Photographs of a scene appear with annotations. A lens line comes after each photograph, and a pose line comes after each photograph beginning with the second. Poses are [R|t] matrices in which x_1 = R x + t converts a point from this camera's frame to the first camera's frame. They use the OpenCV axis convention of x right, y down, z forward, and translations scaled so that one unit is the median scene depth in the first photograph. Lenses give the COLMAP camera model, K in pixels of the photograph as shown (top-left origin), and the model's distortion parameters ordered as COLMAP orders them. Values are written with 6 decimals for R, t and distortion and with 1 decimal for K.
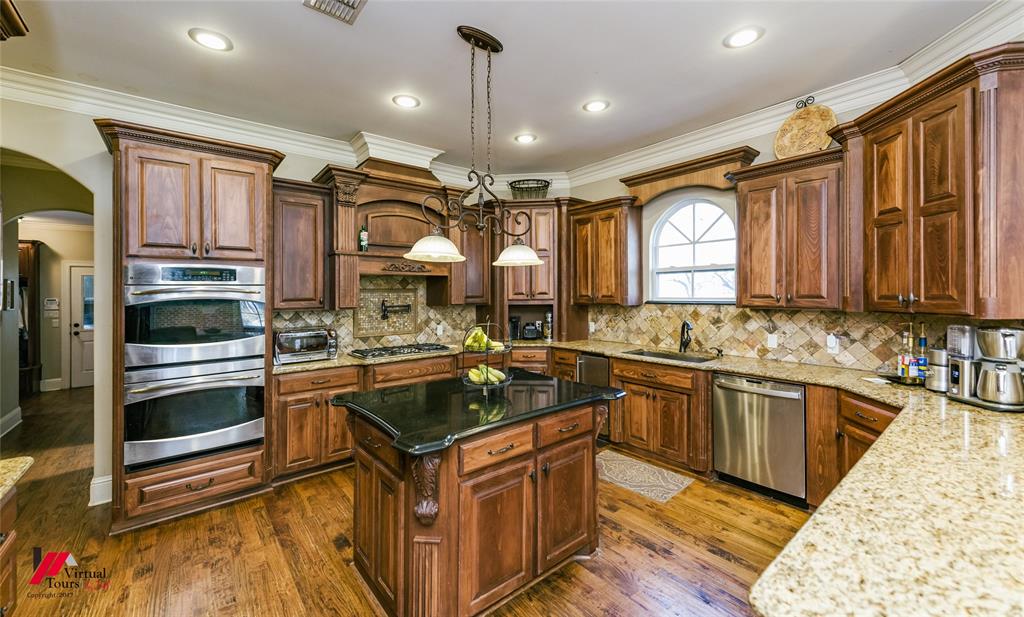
lens RADIAL K [[404.2, 0, 521.8], [0, 404.2, 290.9], [0, 0, 1]] dist [0.001860, 0.000126]
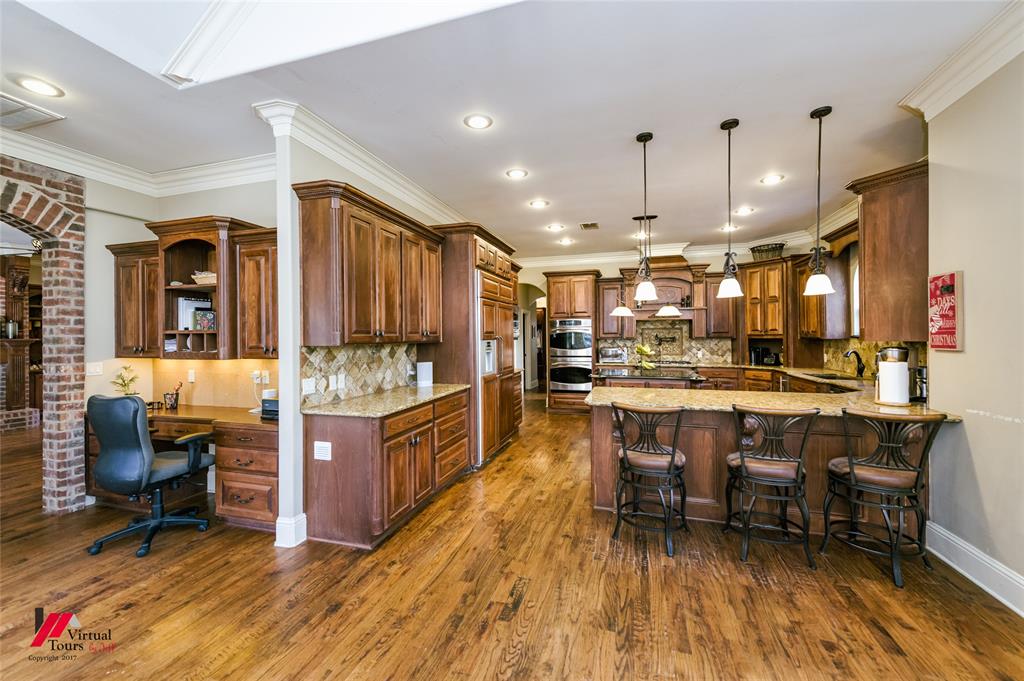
lens RADIAL K [[407.9, 0, 511.7], [0, 407.9, 334.5], [0, 0, 1]] dist [0.000095, 0.000004]
pose [[0.541094, 0.003432, -0.840955, 0.800254], [0.005325, 0.999958, 0.007507, 0.007208], [0.840945, -0.008540, 0.541053, -0.490631]]
